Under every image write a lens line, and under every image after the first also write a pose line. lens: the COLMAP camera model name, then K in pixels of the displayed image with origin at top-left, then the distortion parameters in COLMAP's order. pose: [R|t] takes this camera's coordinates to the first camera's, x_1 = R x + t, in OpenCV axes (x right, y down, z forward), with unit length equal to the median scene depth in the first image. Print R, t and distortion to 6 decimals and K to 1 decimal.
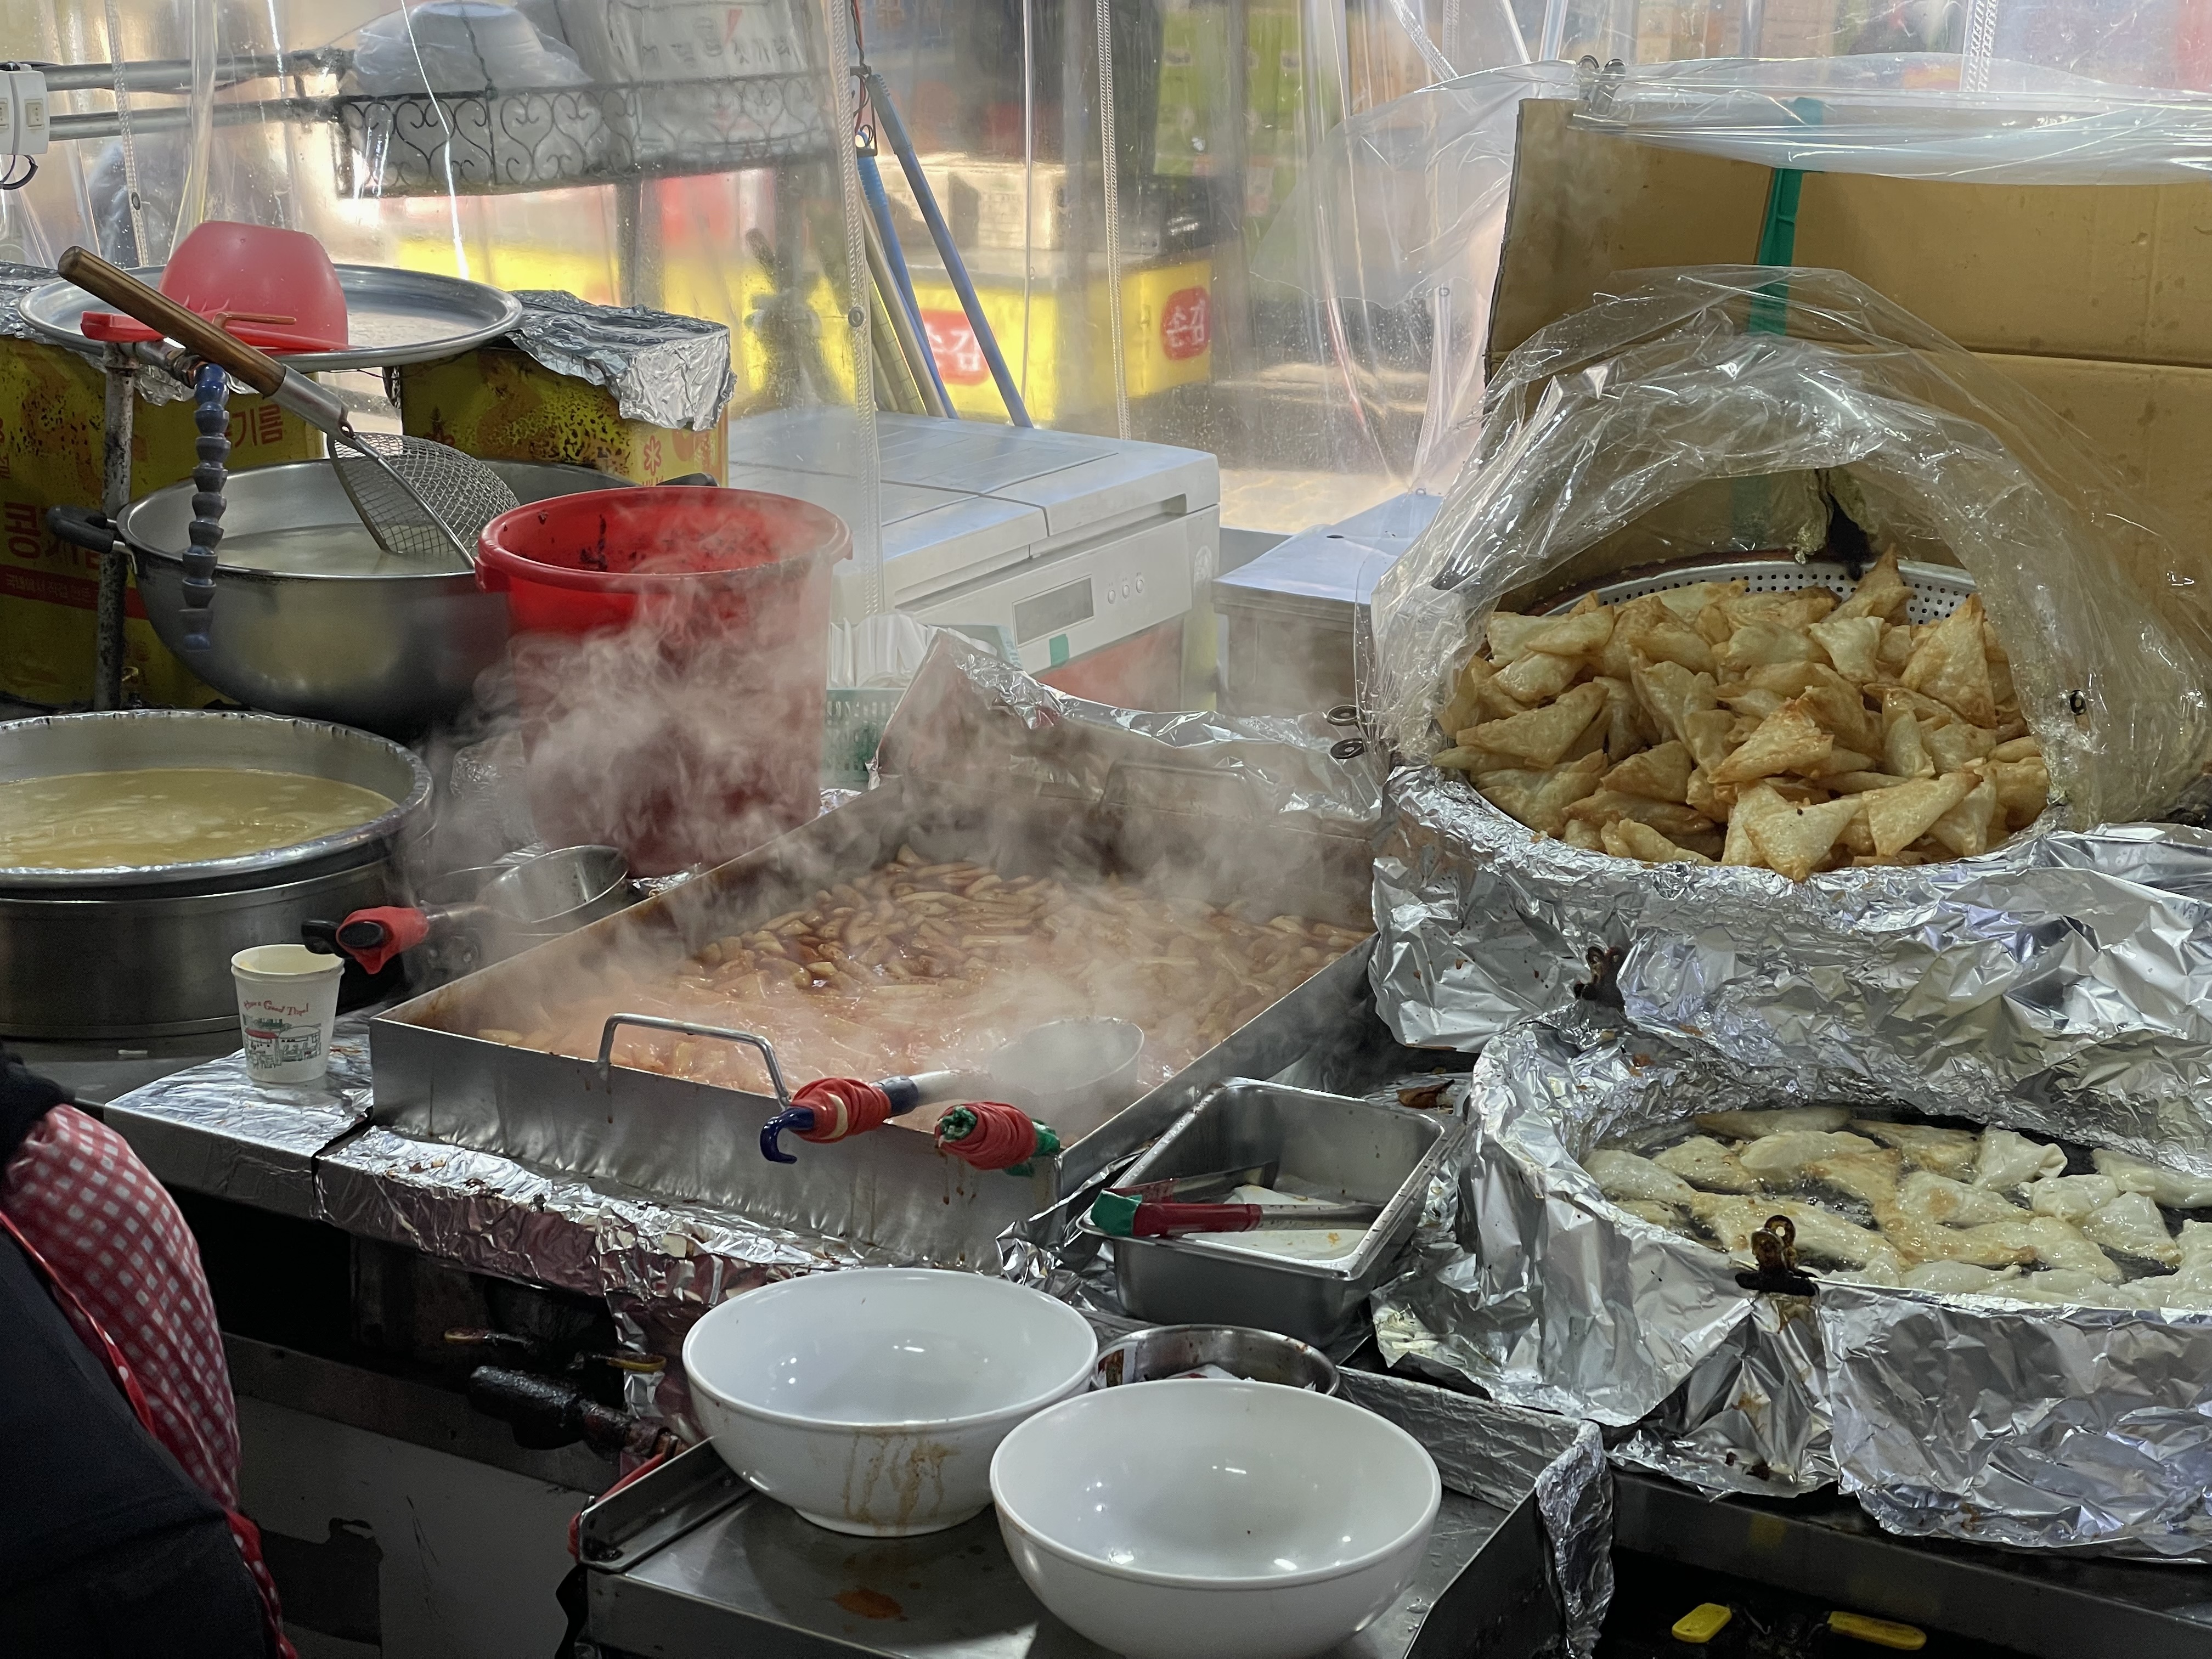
lens RADIAL K [[3249.7, 0, 1102.4], [0, 3249.7, 825.2], [0, 0, 1]] dist [0.101871, 0.000000]
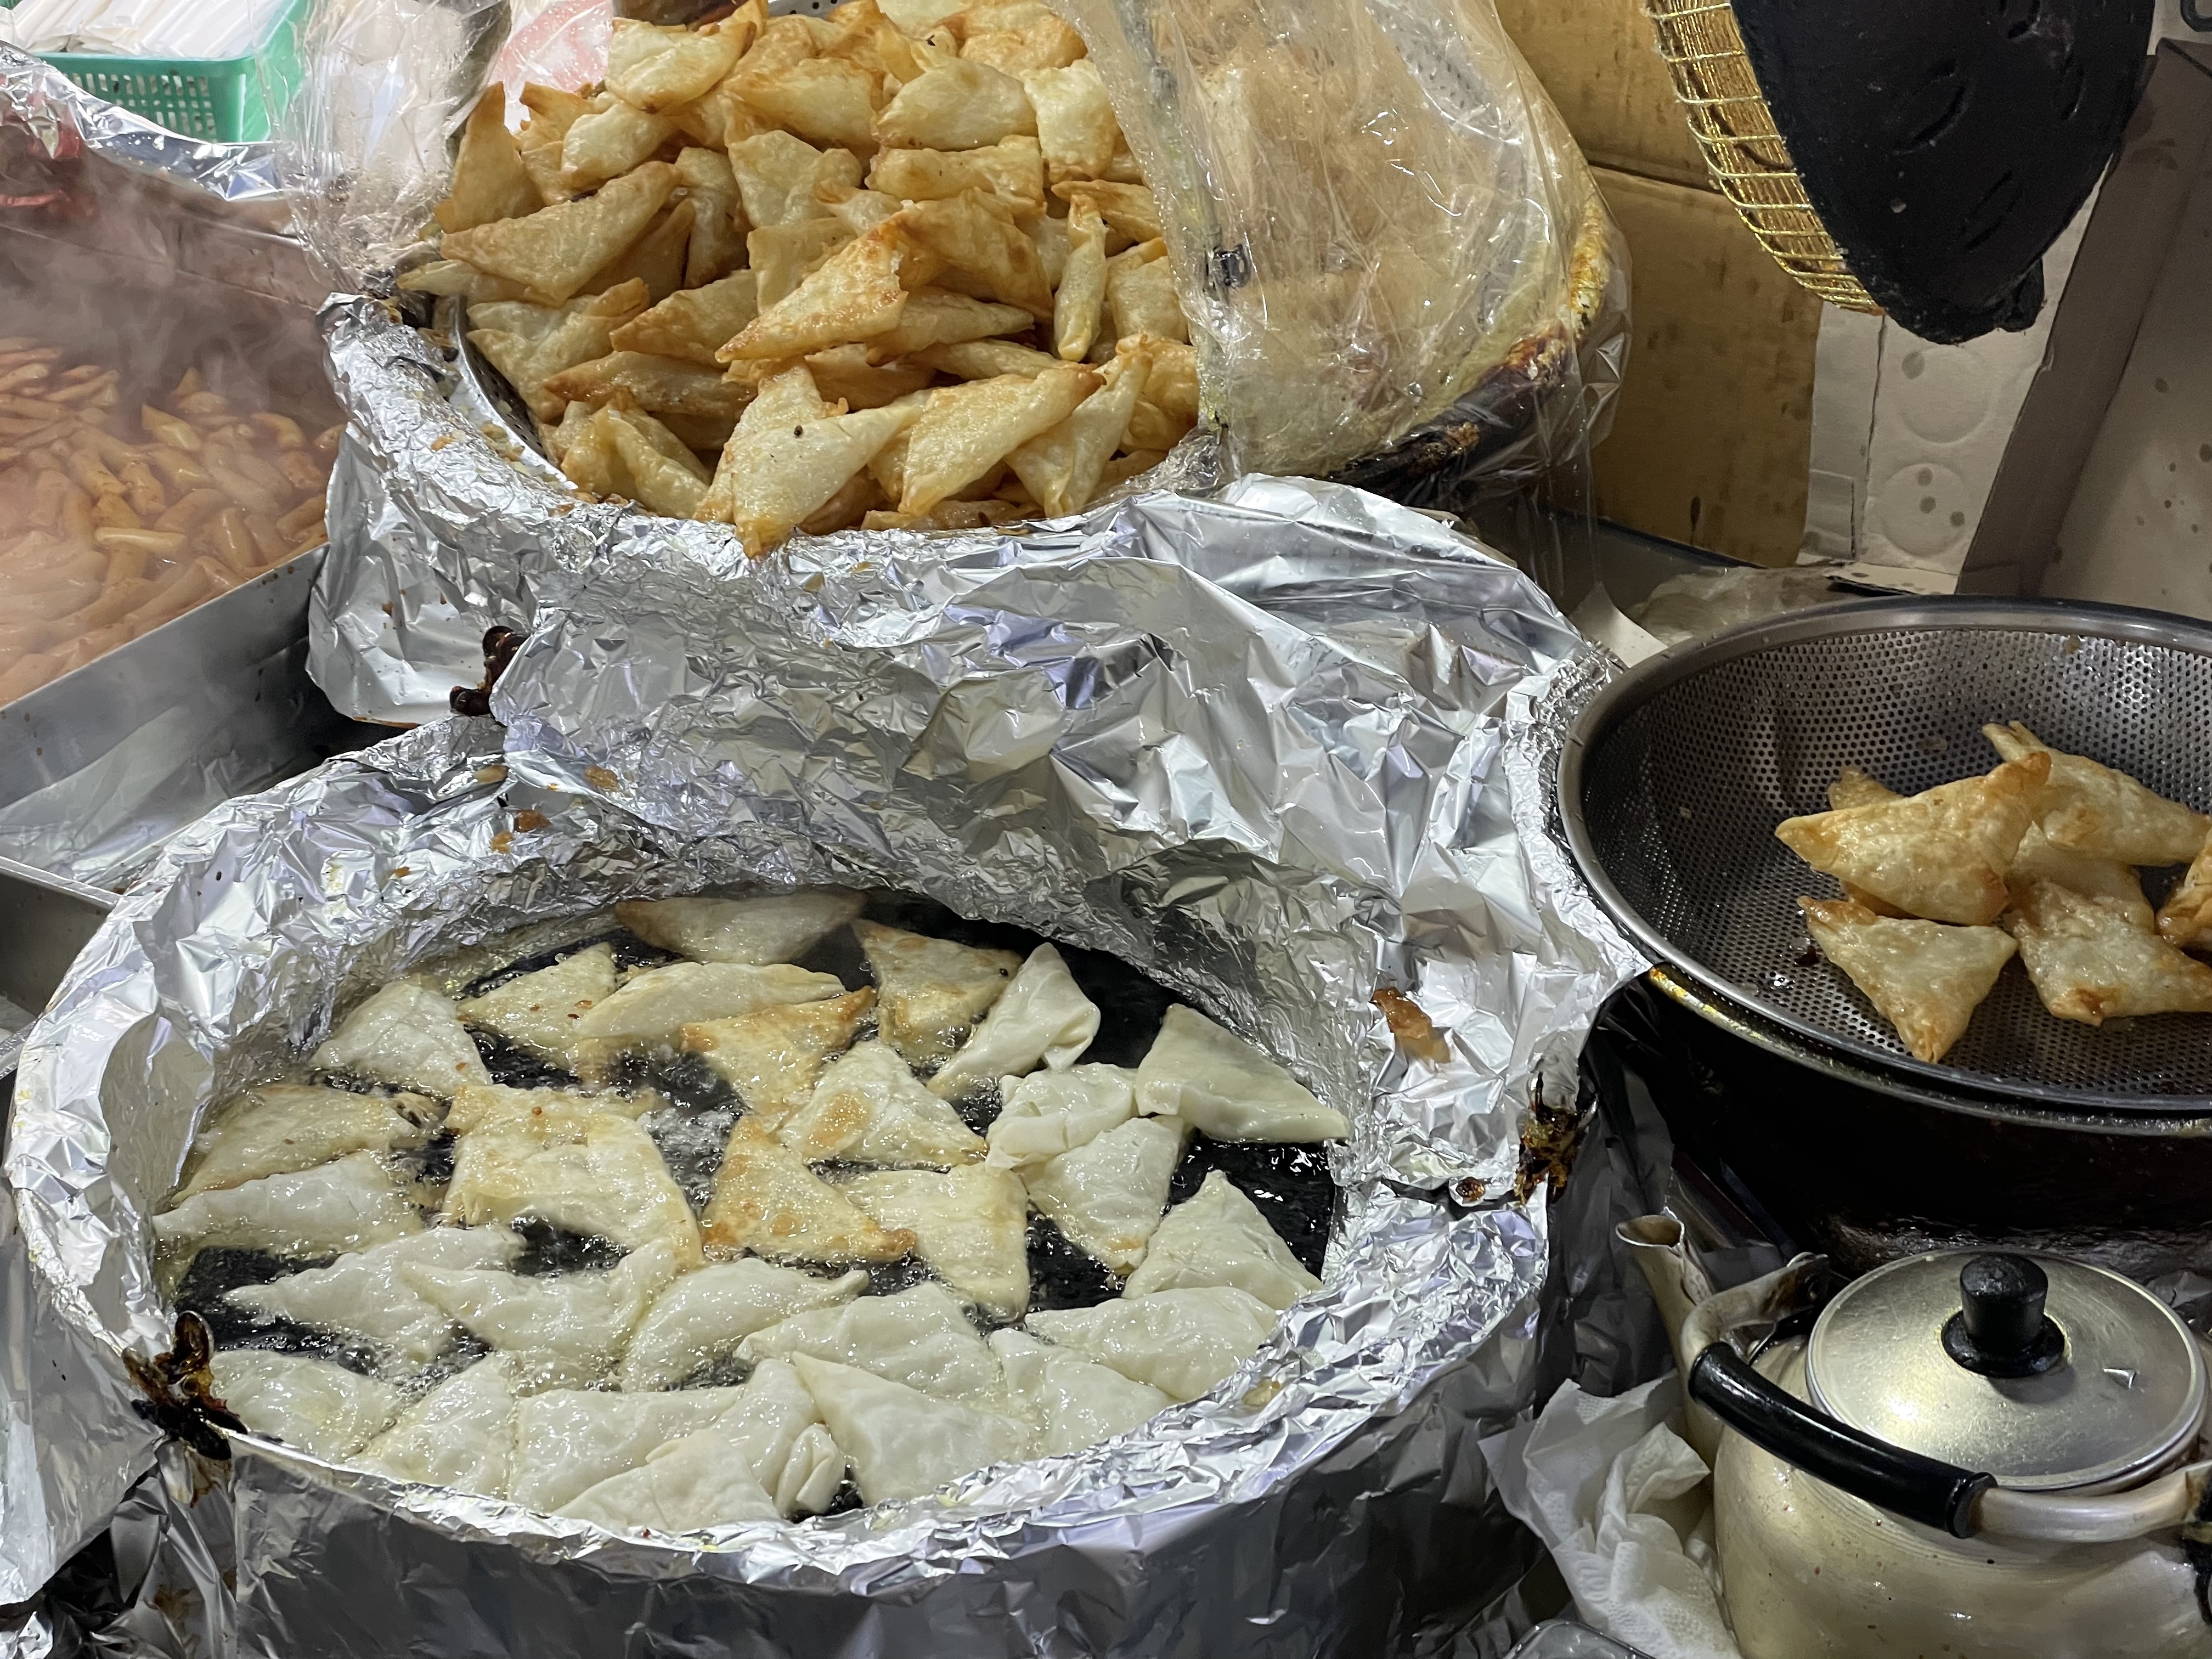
lens RADIAL K [[3249.7, 0, 1108.0], [0, 3249.7, 834.3], [0, 0, 1]] dist [0.101871, 0.000000]
pose [[0.994458, 0.042120, -0.096331, 0.339924], [-0.016305, 0.966944, 0.254467, -0.090002], [0.103865, -0.251486, 0.962272, 0.393106]]
